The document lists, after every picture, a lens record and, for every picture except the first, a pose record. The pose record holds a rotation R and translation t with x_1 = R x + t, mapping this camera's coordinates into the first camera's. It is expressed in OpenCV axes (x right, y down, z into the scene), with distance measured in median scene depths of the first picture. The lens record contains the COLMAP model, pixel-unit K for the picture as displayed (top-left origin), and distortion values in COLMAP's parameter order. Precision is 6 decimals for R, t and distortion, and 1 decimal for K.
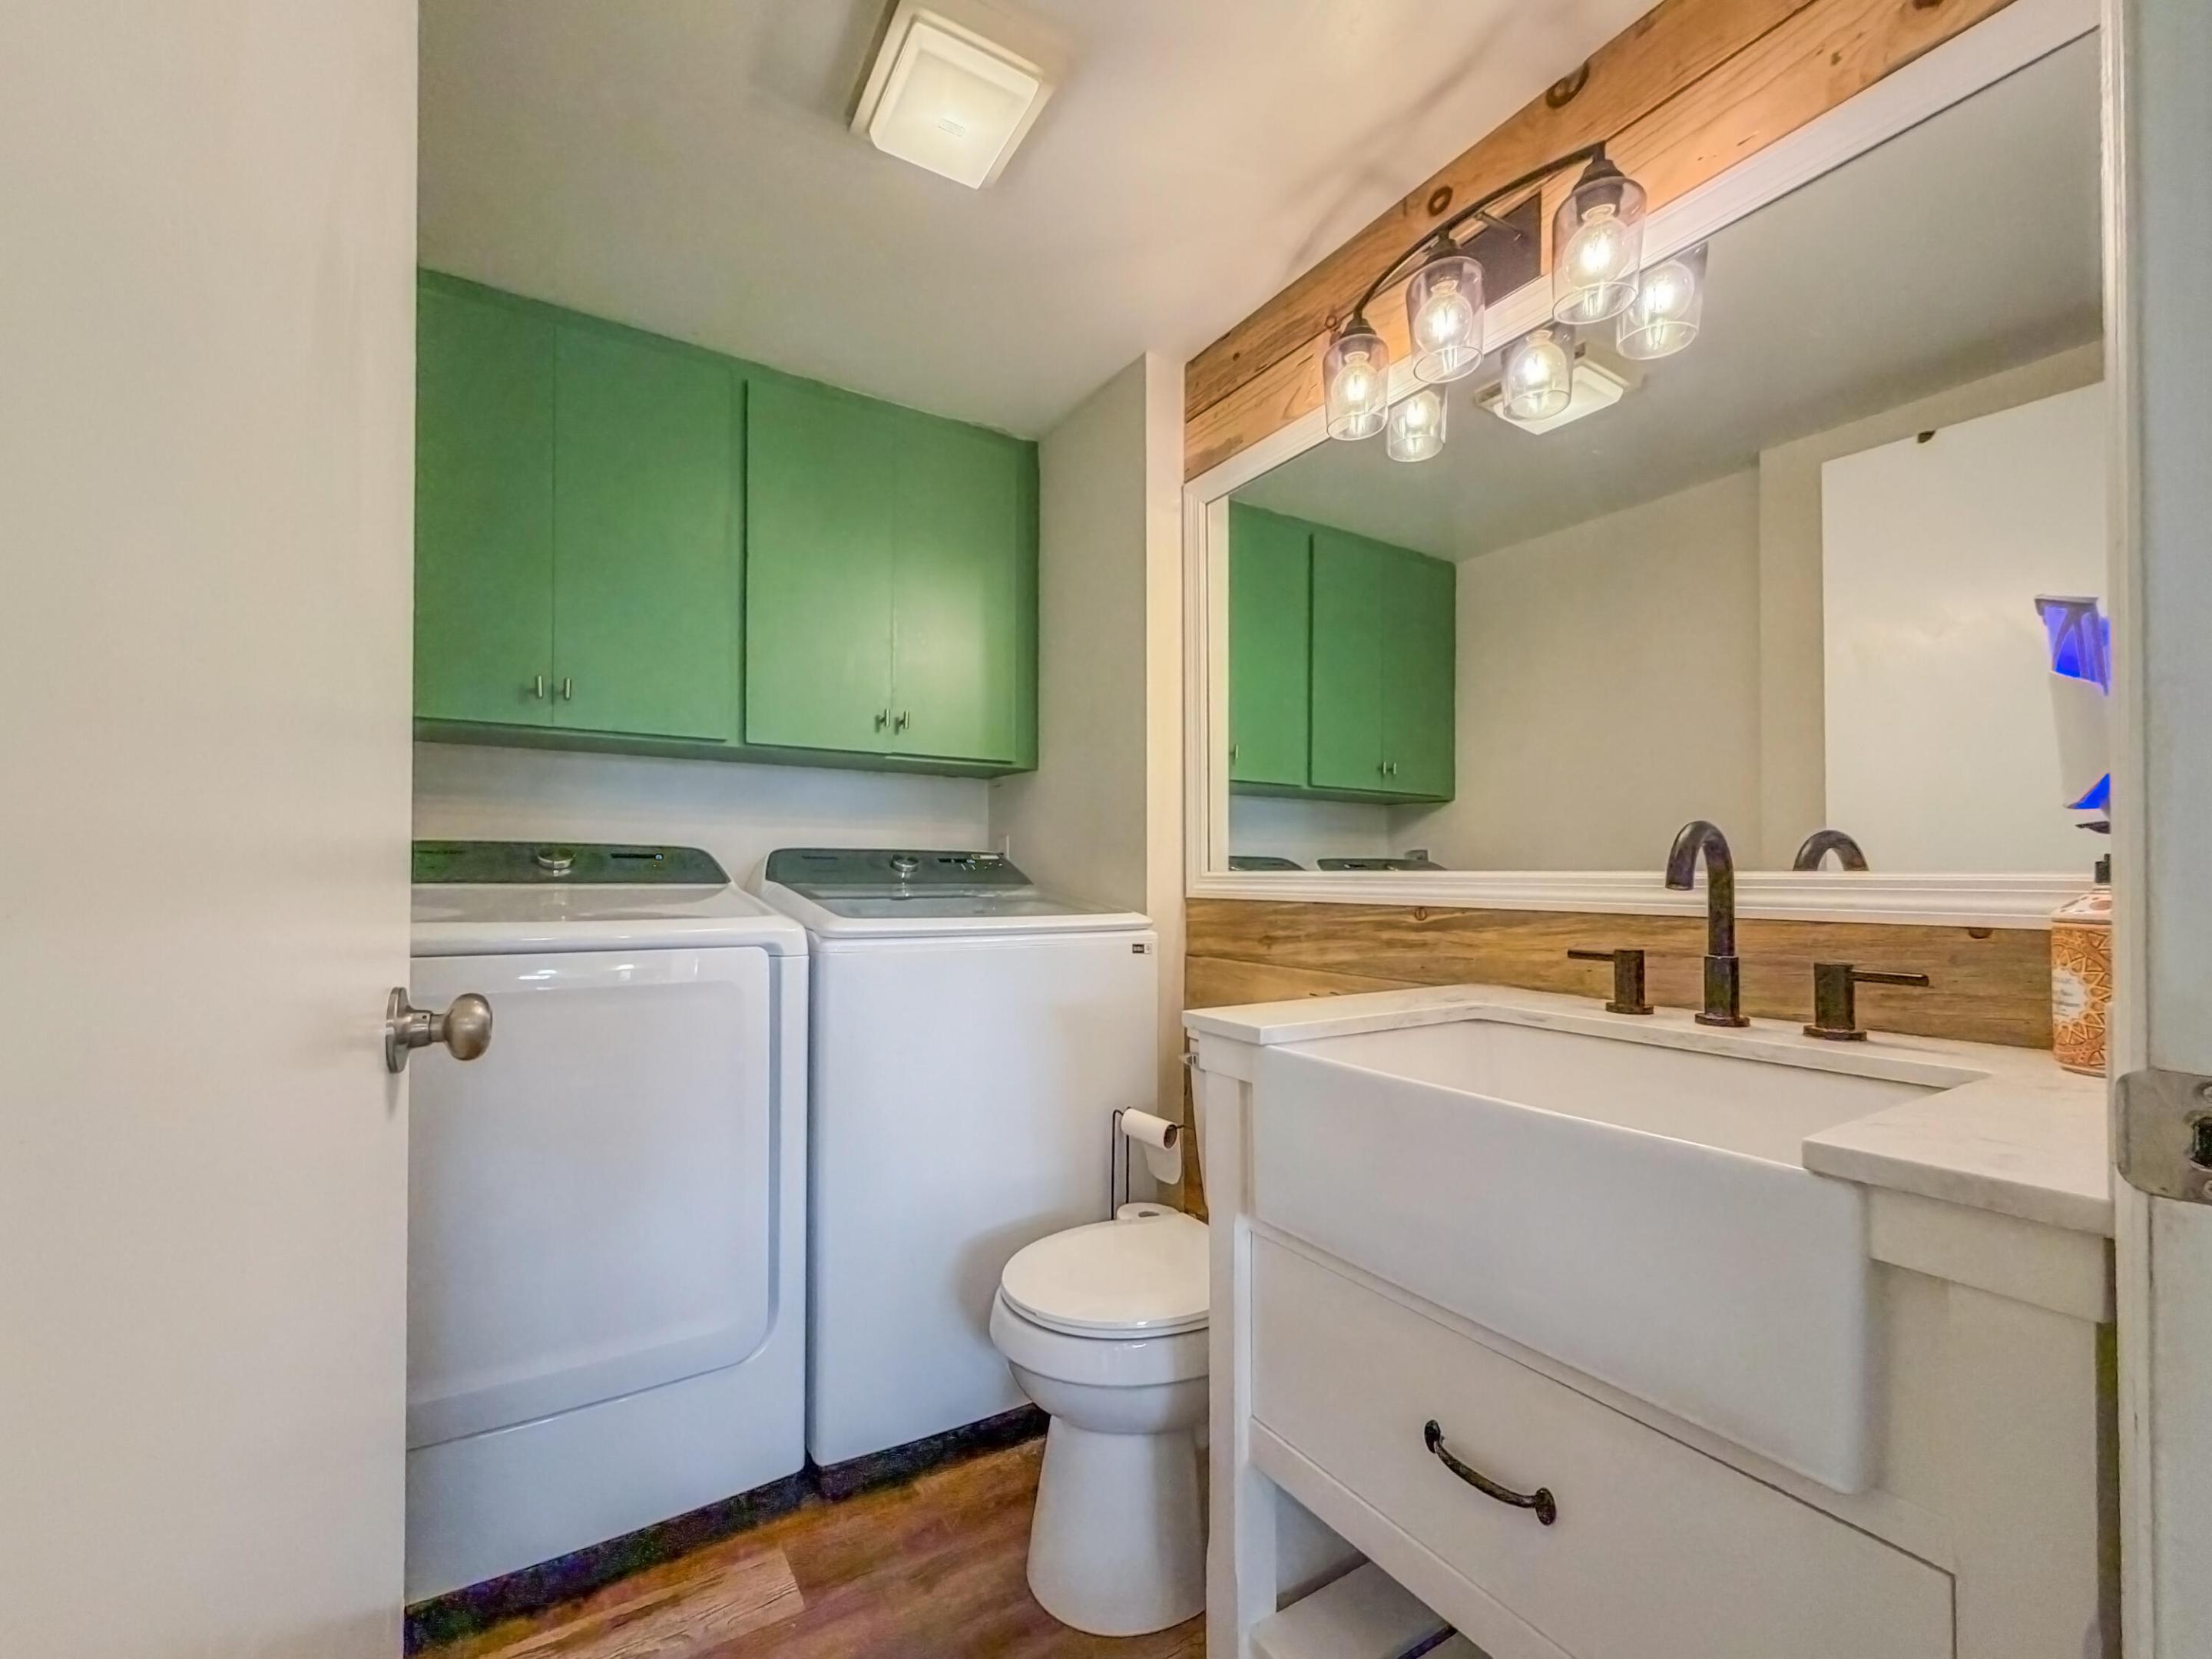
lens RADIAL K [[955.7, 0, 1108.7], [0, 955.7, 851.7], [0, 0, 1]] dist [-0.000270, 0.000095]
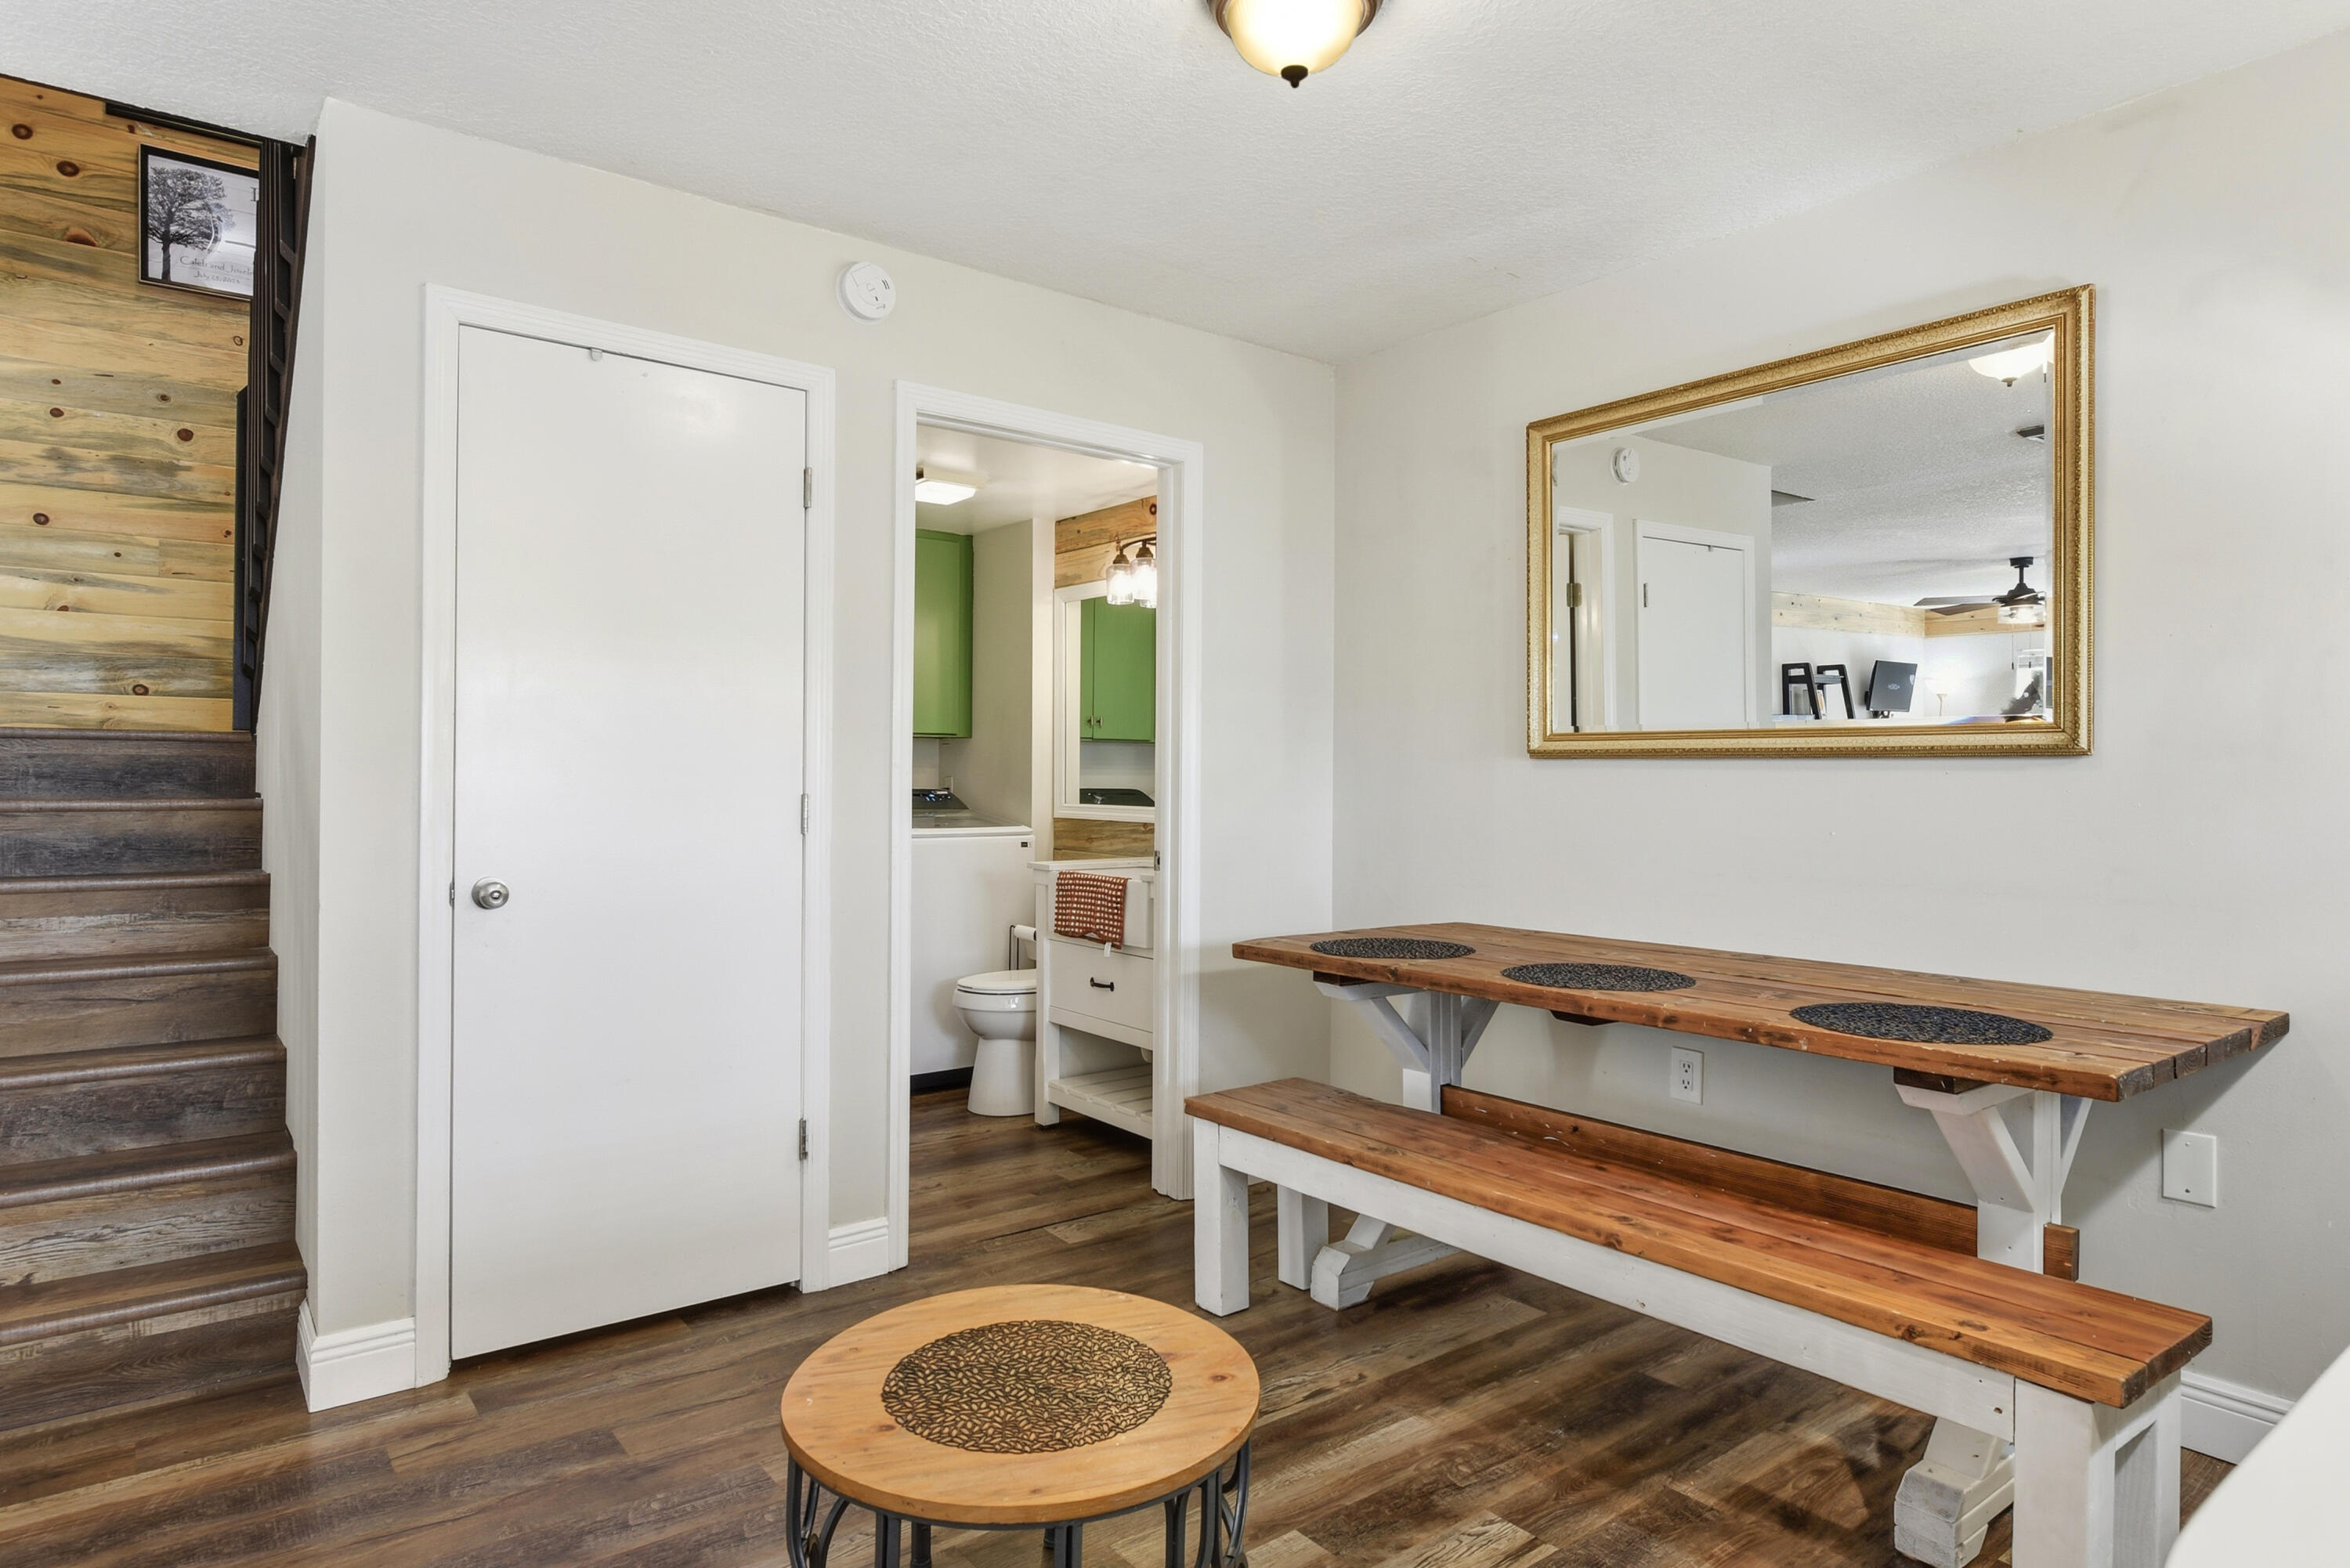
lens RADIAL K [[1274.9, 0, 1173.0], [0, 1274.9, 783.2], [0, 0, 1]] dist [0.002071, -0.001695]
pose [[0.996516, 0.003702, 0.083324, 0.104949], [-0.006103, 0.999573, 0.028572, -0.089410], [-0.083183, -0.028981, 0.996113, -1.451694]]
